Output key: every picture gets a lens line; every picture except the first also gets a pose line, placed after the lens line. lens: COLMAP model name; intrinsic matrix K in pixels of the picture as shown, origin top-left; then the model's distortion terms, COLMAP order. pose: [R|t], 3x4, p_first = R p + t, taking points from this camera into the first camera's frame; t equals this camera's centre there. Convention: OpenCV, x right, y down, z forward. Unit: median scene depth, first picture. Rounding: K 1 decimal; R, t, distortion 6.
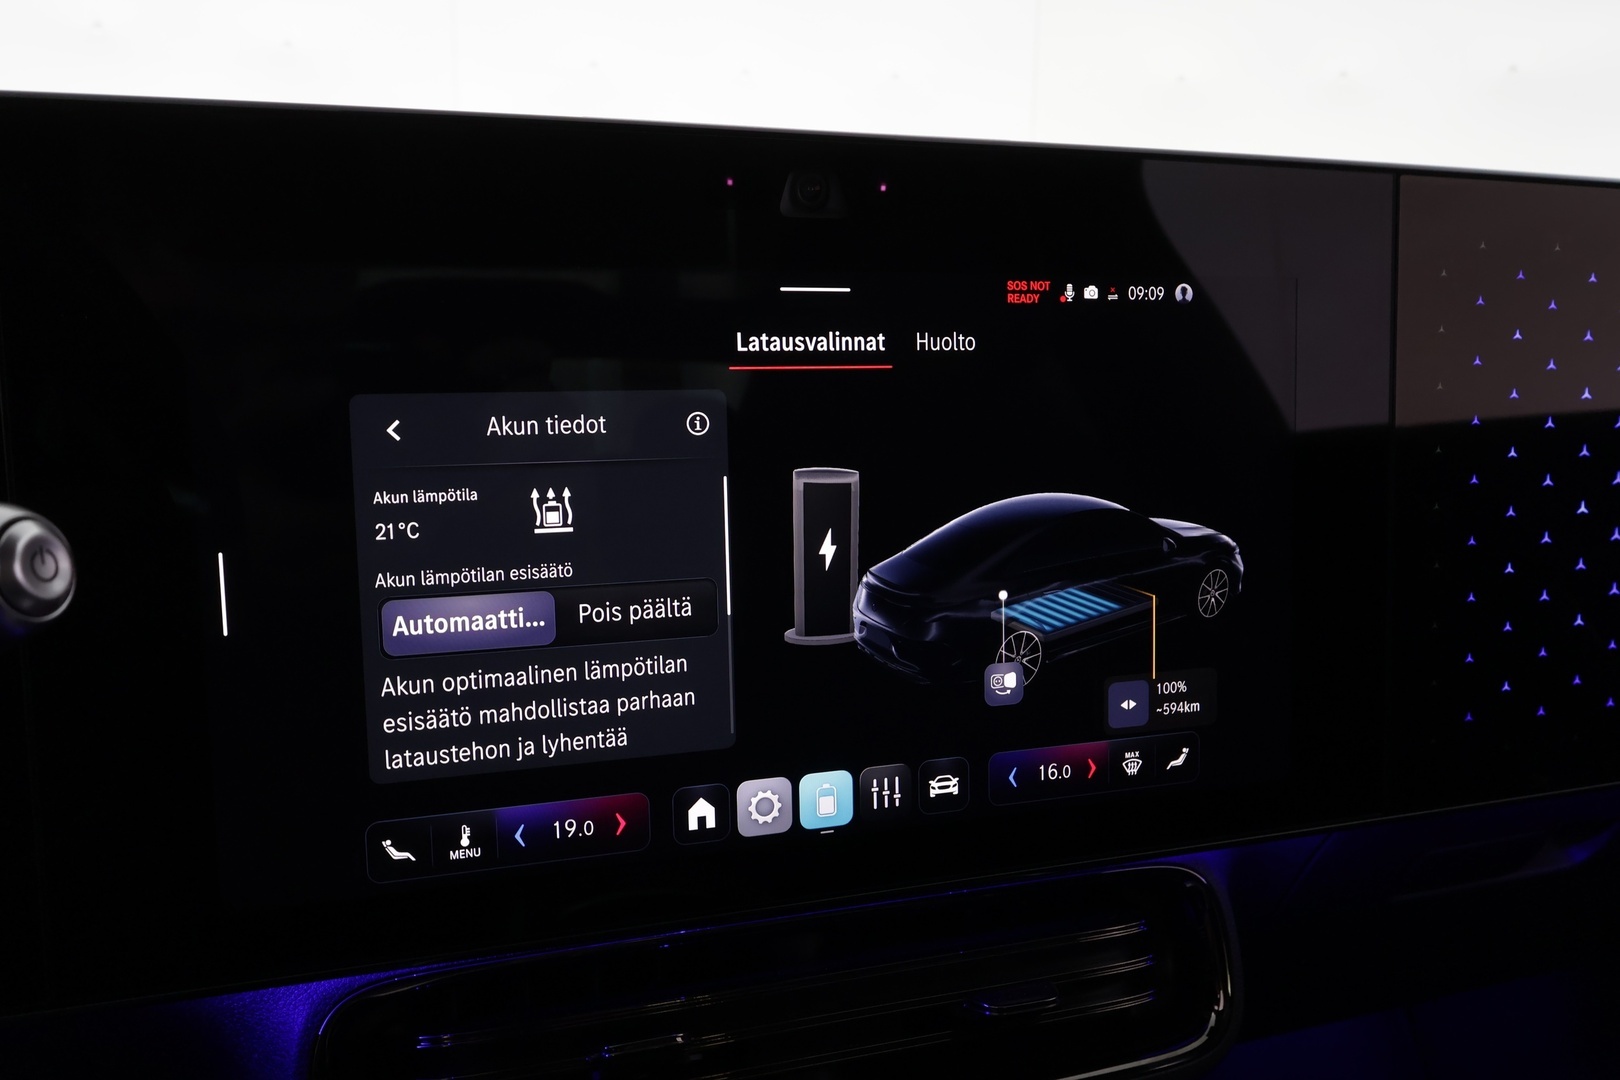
lens RADIAL K [[1351.6, 0, 810.0], [0, 1351.6, 540.0], [0, 0, 1]] dist [-0.008691, -0.003844]
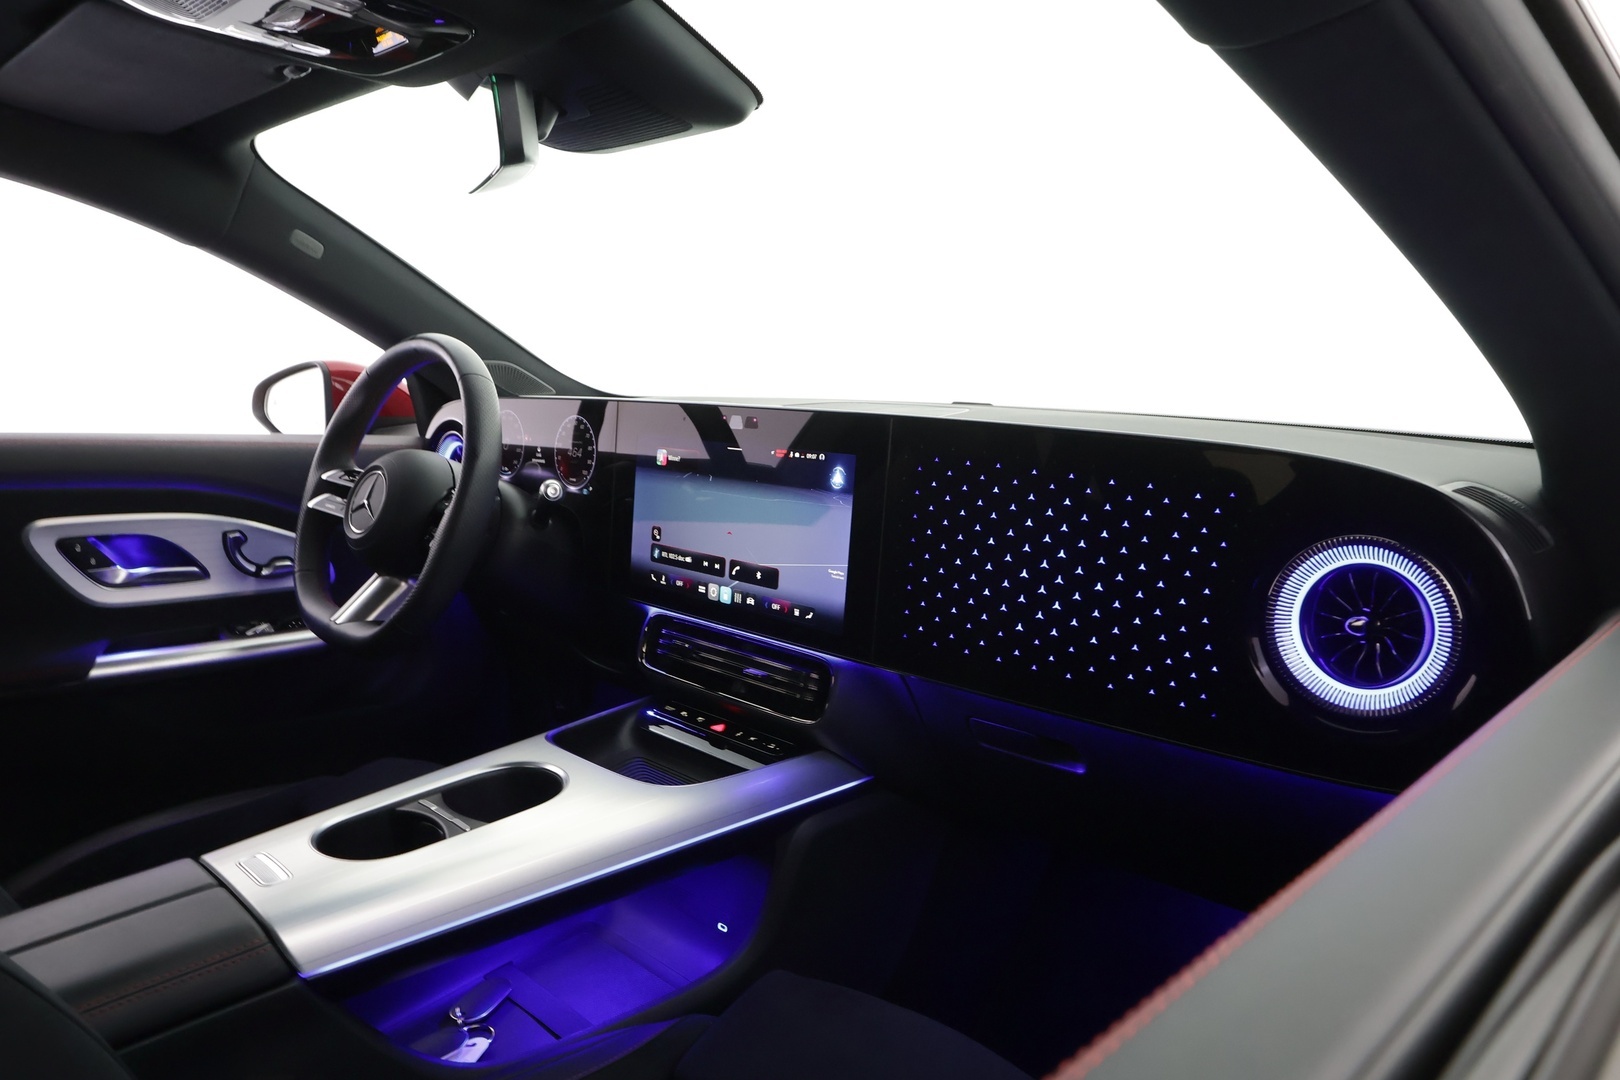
lens RADIAL K [[1107.3, 0, 810.0], [0, 1107.3, 540.0], [0, 0, 1]] dist [0.005009, 0.000981]
pose [[0.425023, 0.152749, -0.892201, 2.472908], [-0.132998, 0.985500, 0.105365, -0.259663], [0.895358, 0.073879, 0.439176, -0.061368]]
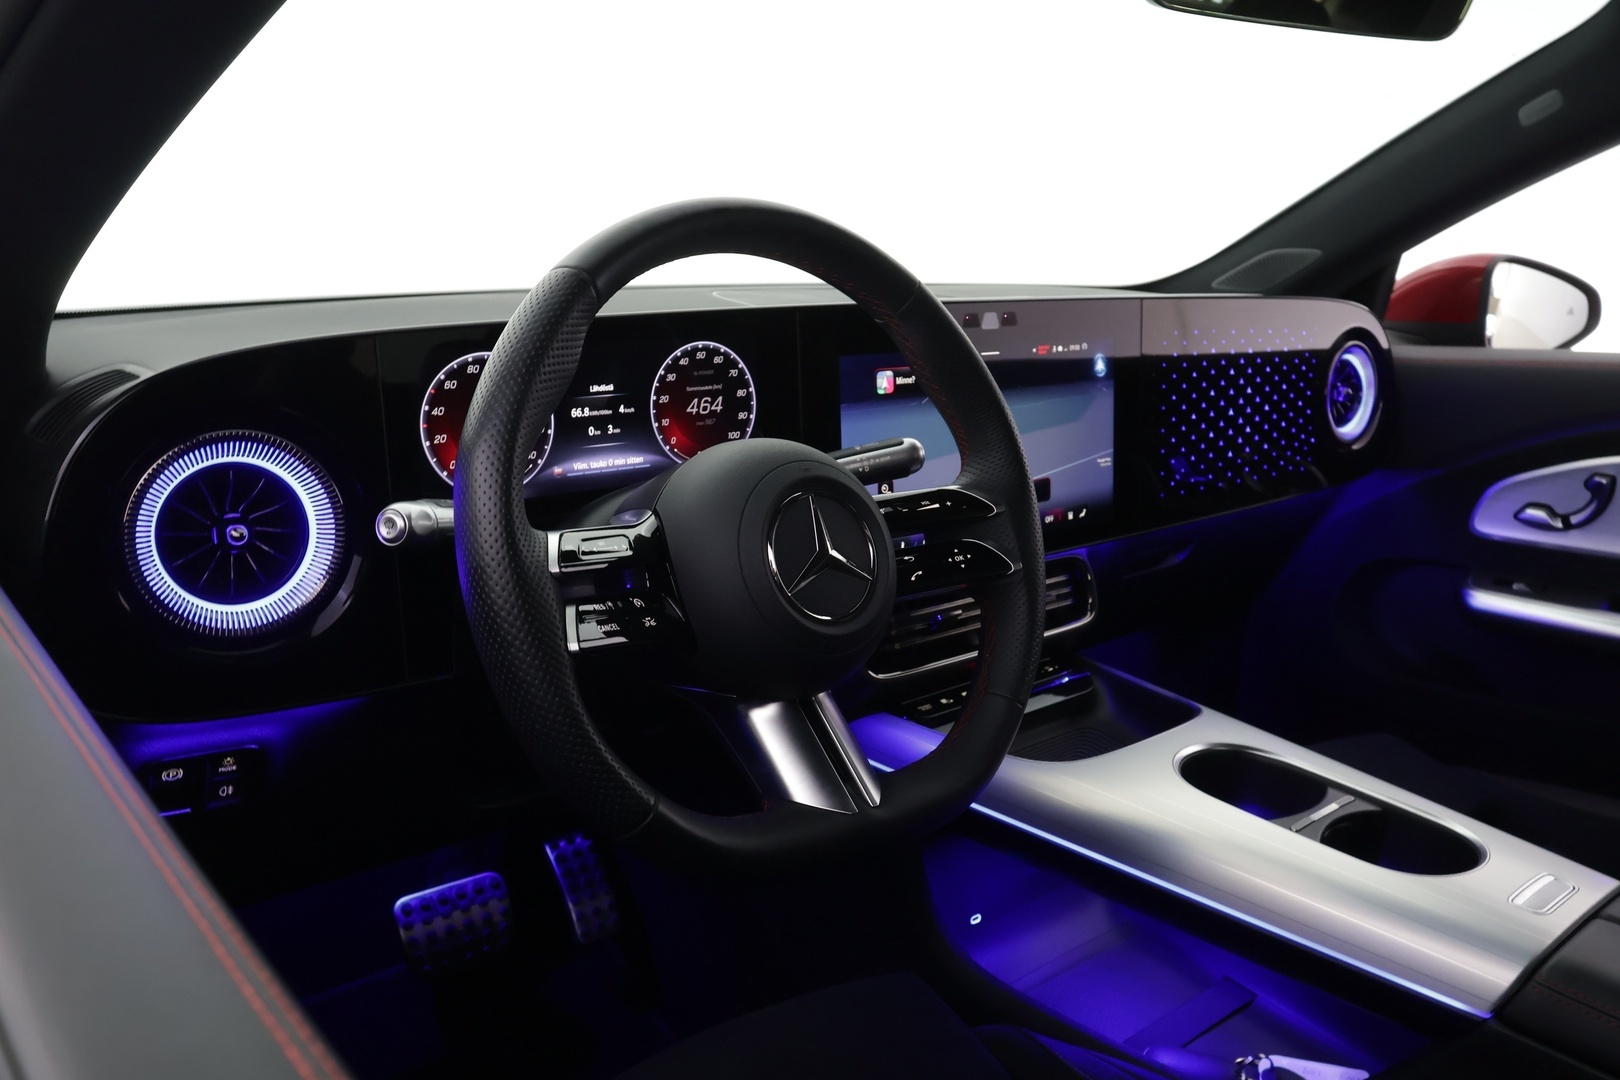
lens RADIAL K [[1272.4, 0, 810.0], [0, 1272.4, 540.0], [0, 0, 1]] dist [-0.004357, -0.002504]
pose [[0.937246, -0.065494, 0.342462, -1.211603], [0.030651, 0.993874, 0.106186, -0.083194], [-0.347318, -0.089025, 0.933512, -1.328737]]
